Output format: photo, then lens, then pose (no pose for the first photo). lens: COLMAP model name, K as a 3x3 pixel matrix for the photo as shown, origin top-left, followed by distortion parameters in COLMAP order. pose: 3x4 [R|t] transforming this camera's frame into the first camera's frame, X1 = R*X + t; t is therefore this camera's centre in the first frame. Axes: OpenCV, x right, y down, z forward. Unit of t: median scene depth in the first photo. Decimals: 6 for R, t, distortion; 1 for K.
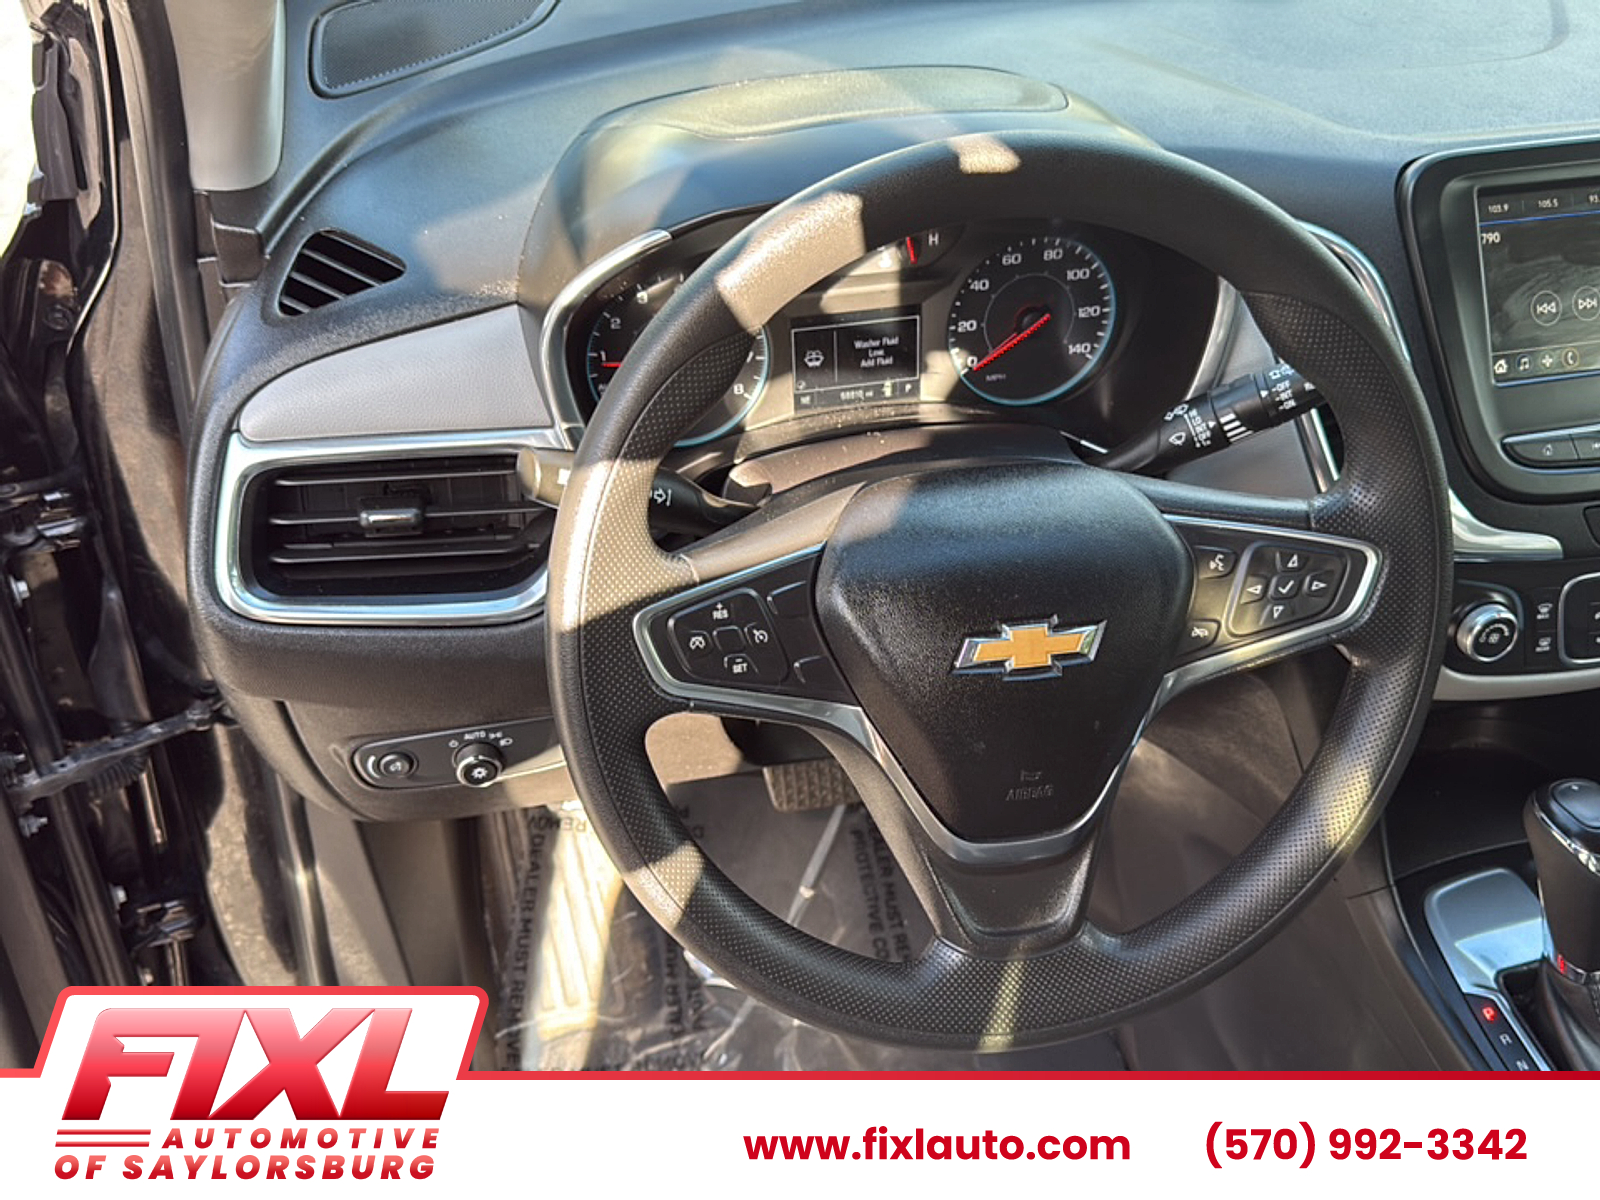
lens RADIAL K [[1494.8, 0, 800.0], [0, 1494.8, 600.0], [0, 0, 1]] dist [0.156275, -0.392563]
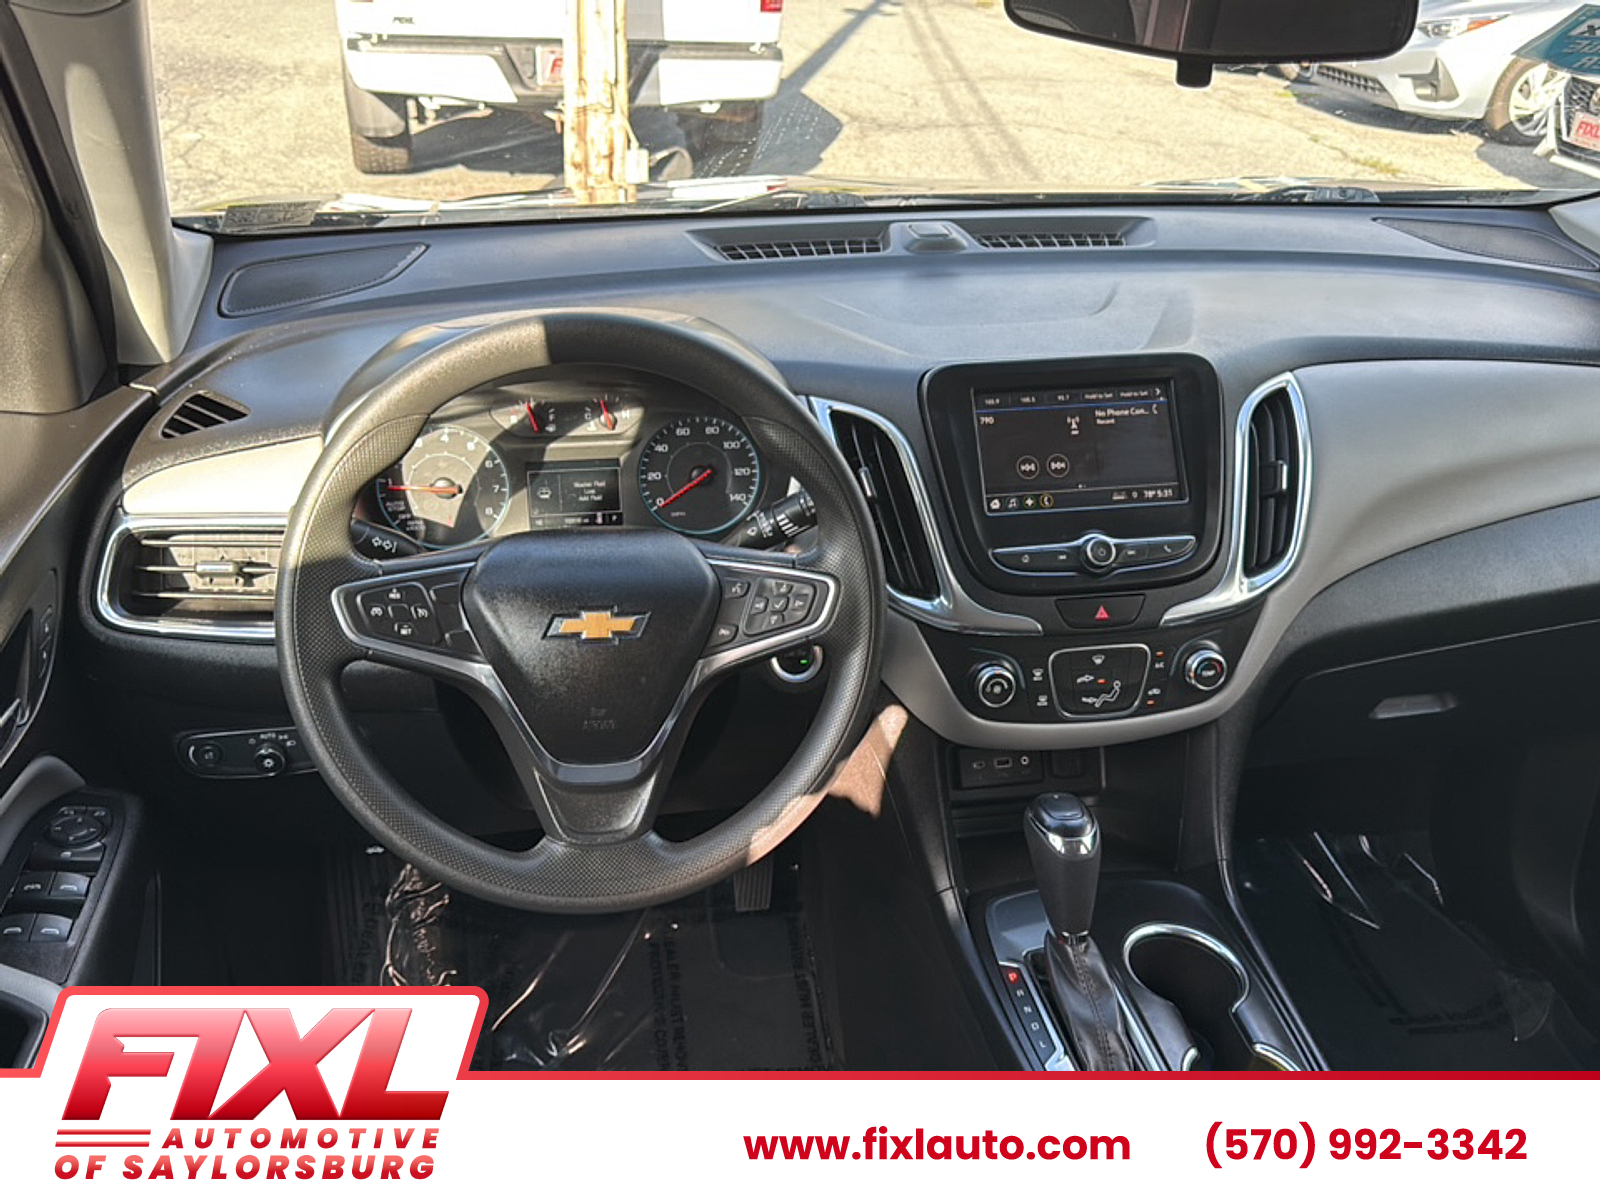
lens RADIAL K [[1498.1, 0, 800.0], [0, 1498.1, 600.0], [0, 0, 1]] dist [0.270401, -0.694331]
pose [[0.999431, 0.027203, -0.019961, 0.297918], [-0.030895, 0.975622, -0.217273, 0.256593], [0.013564, 0.217766, 0.975907, -0.404122]]
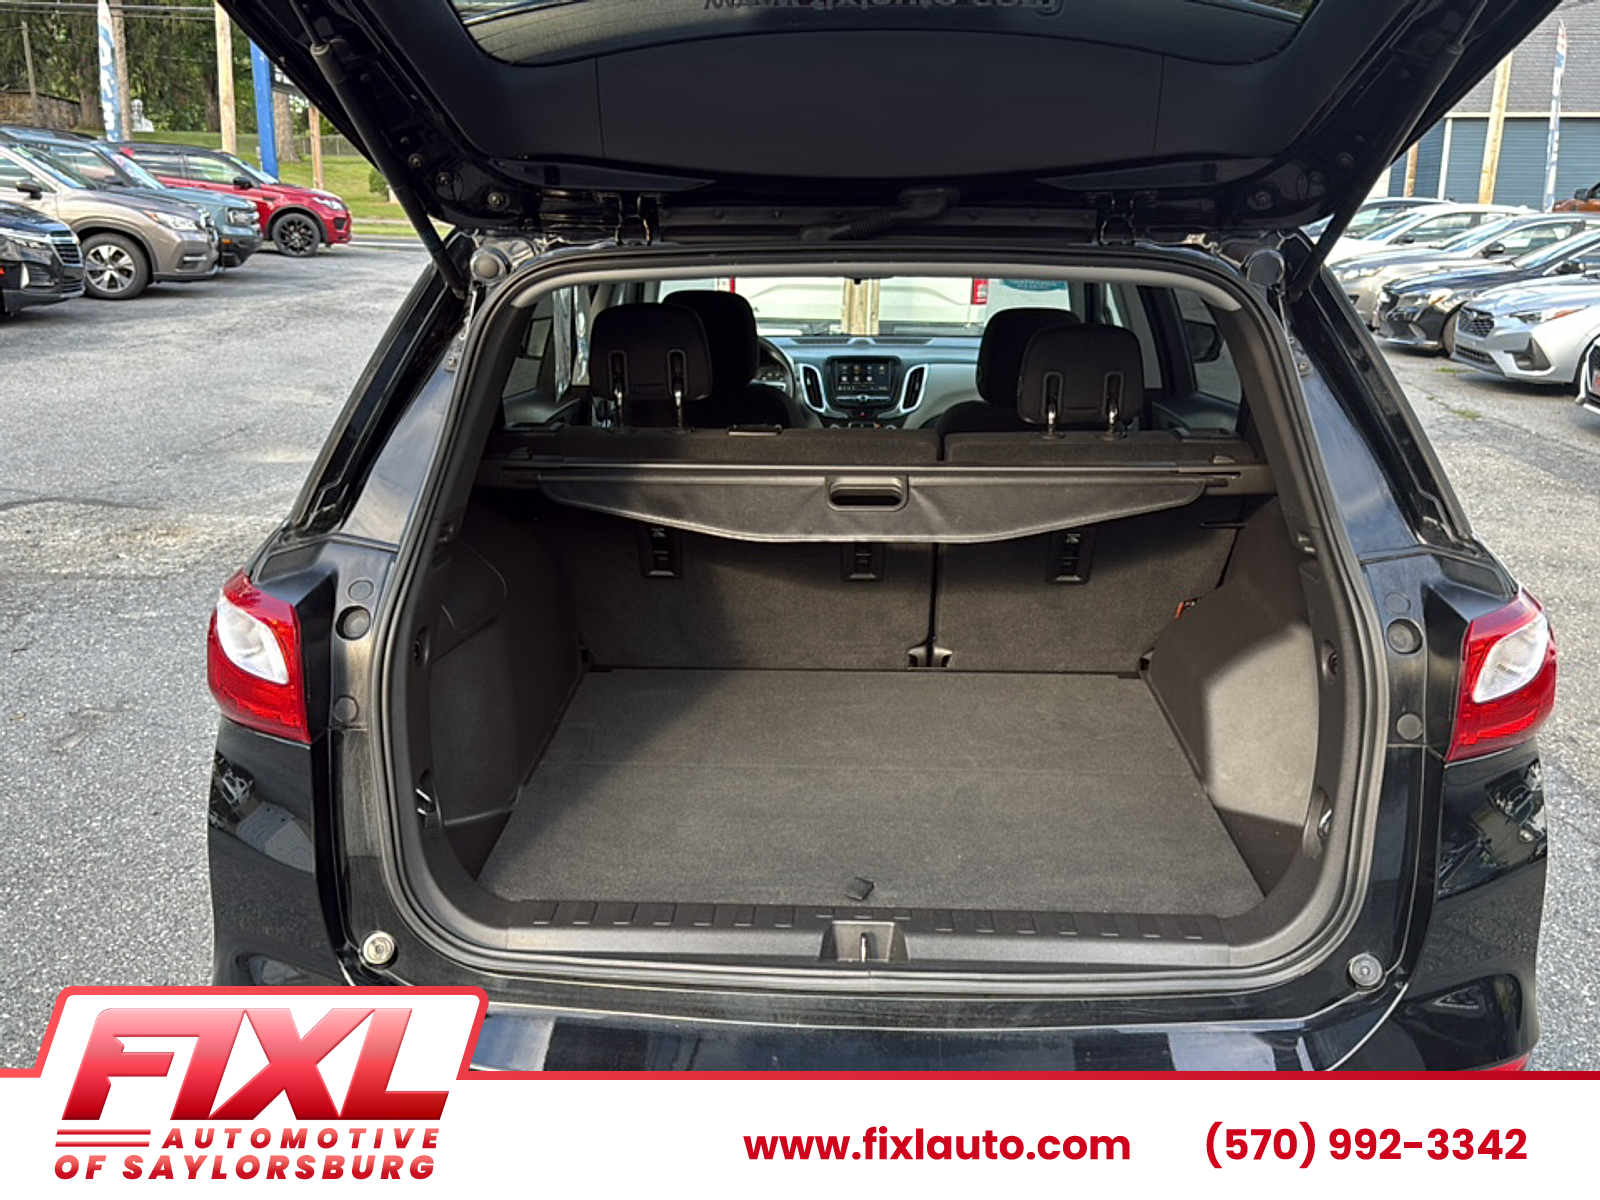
lens RADIAL K [[1494.8, 0, 800.0], [0, 1494.8, 600.0], [0, 0, 1]] dist [0.156275, -0.392563]
pose [[0.964702, 0.066318, -0.254857, 1.837911], [-0.161132, 0.914115, -0.372062, 2.790088], [0.208294, 0.399995, 0.892534, -3.917837]]
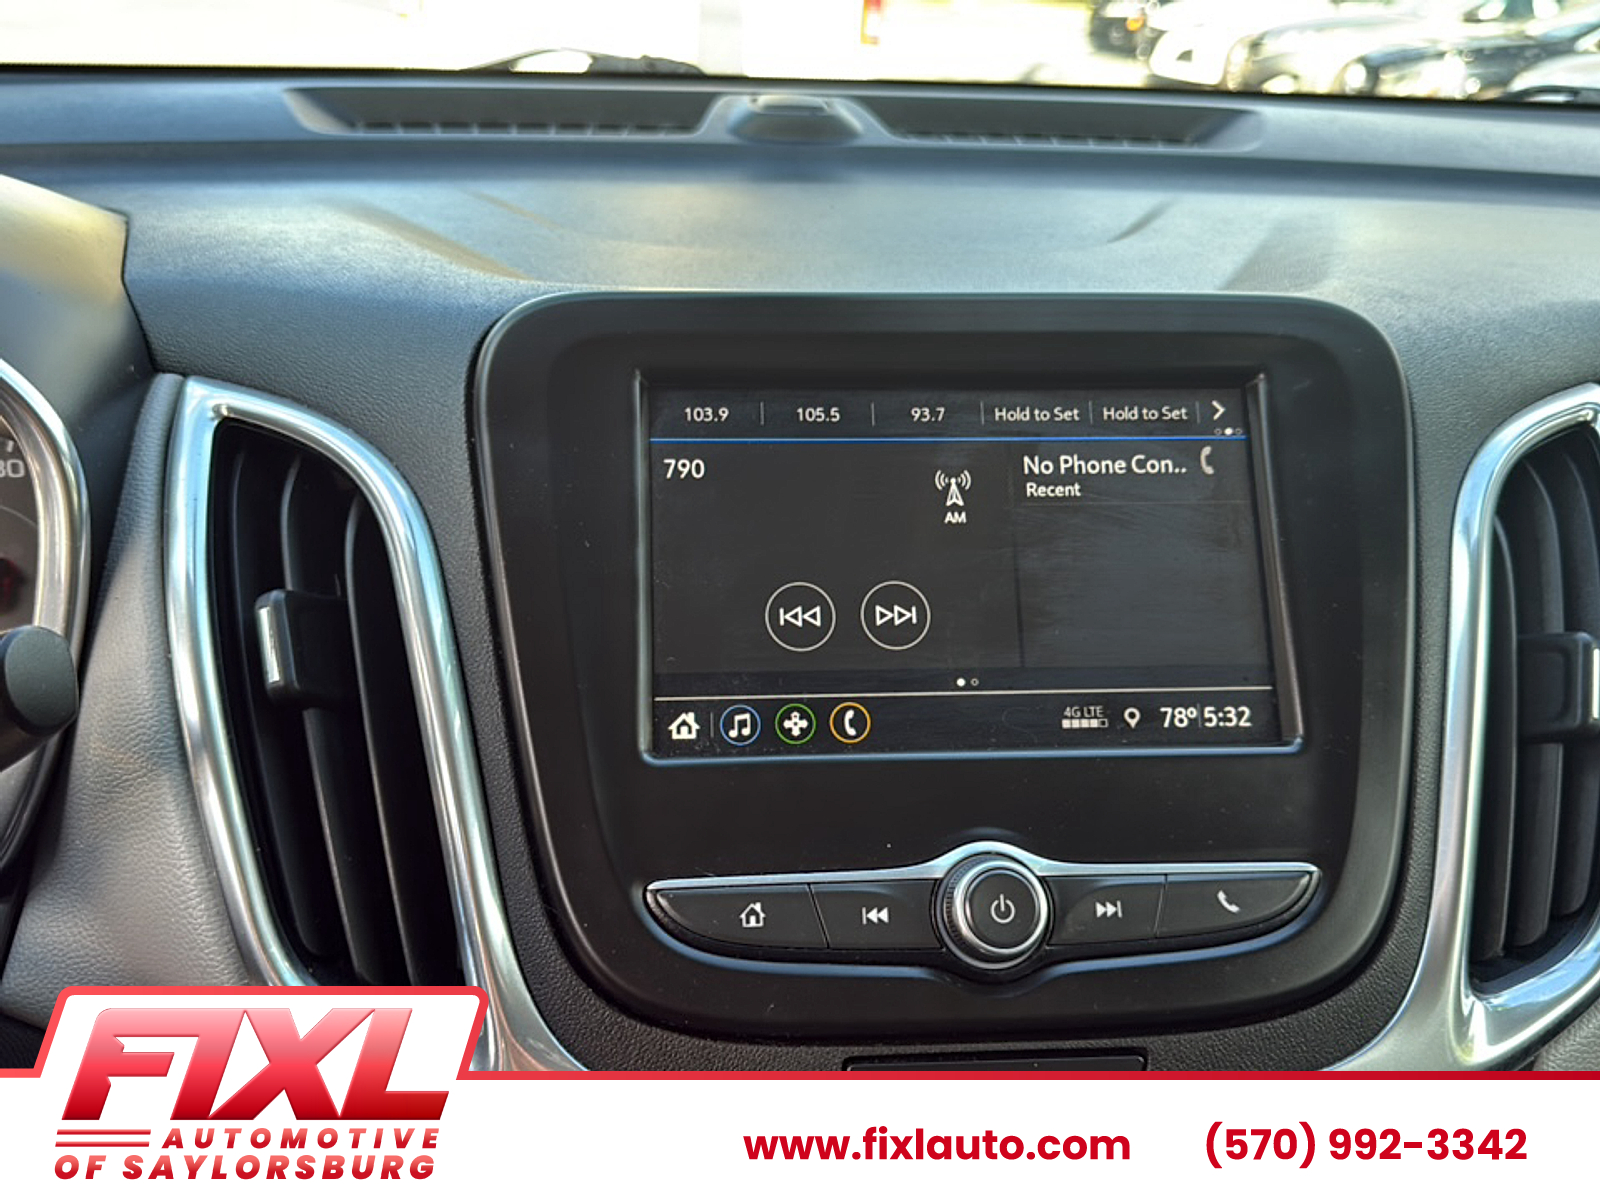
lens RADIAL K [[1494.8, 0, 800.0], [0, 1494.8, 600.0], [0, 0, 1]] dist [0.156275, -0.392563]
pose [[0.990842, 0.072926, -0.113640, 0.536848], [-0.101193, 0.958268, -0.267362, -0.069166], [0.089400, 0.276413, 0.956872, 0.536321]]
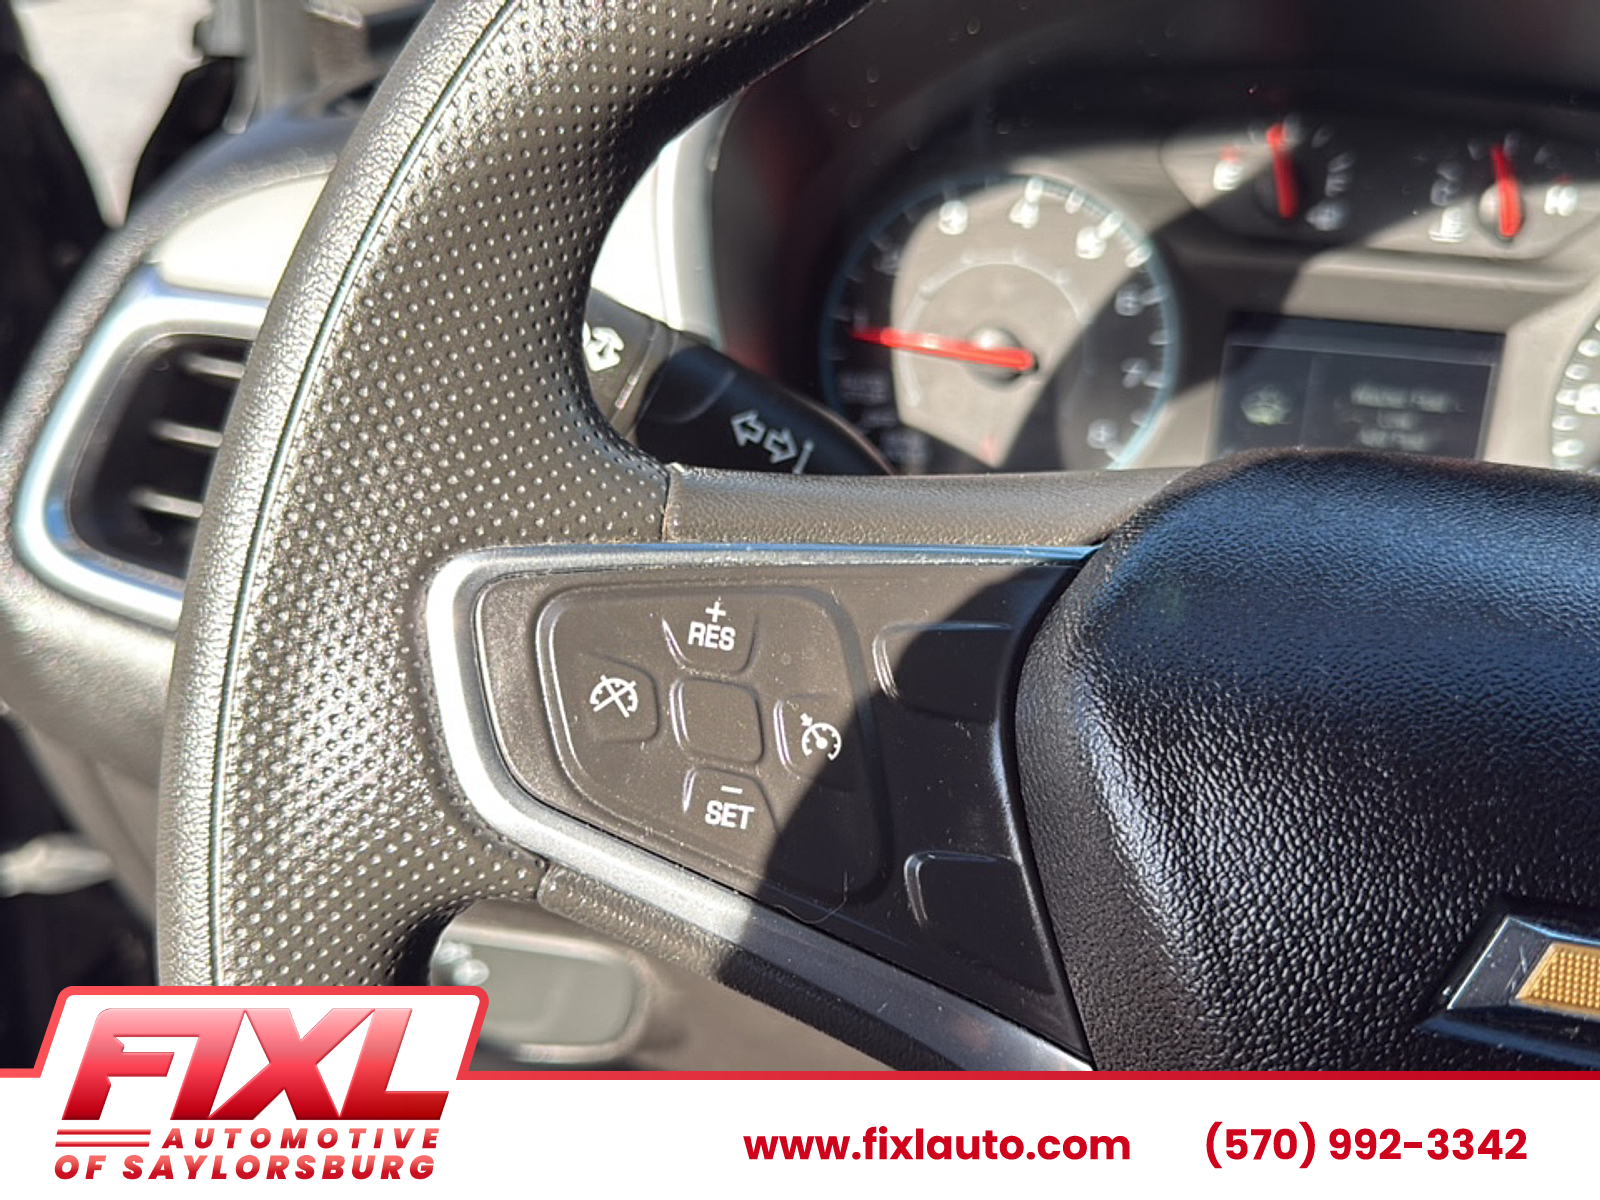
lens RADIAL K [[1514.1, 0, 797.9], [0, 1514.1, 620.2], [0, 0, 1]] dist [0.081990, -0.157967]
pose [[0.919307, 0.199233, -0.339382, 0.056932], [-0.271134, 0.945701, -0.179267, 0.045166], [0.285238, 0.256820, 0.923408, 0.515883]]
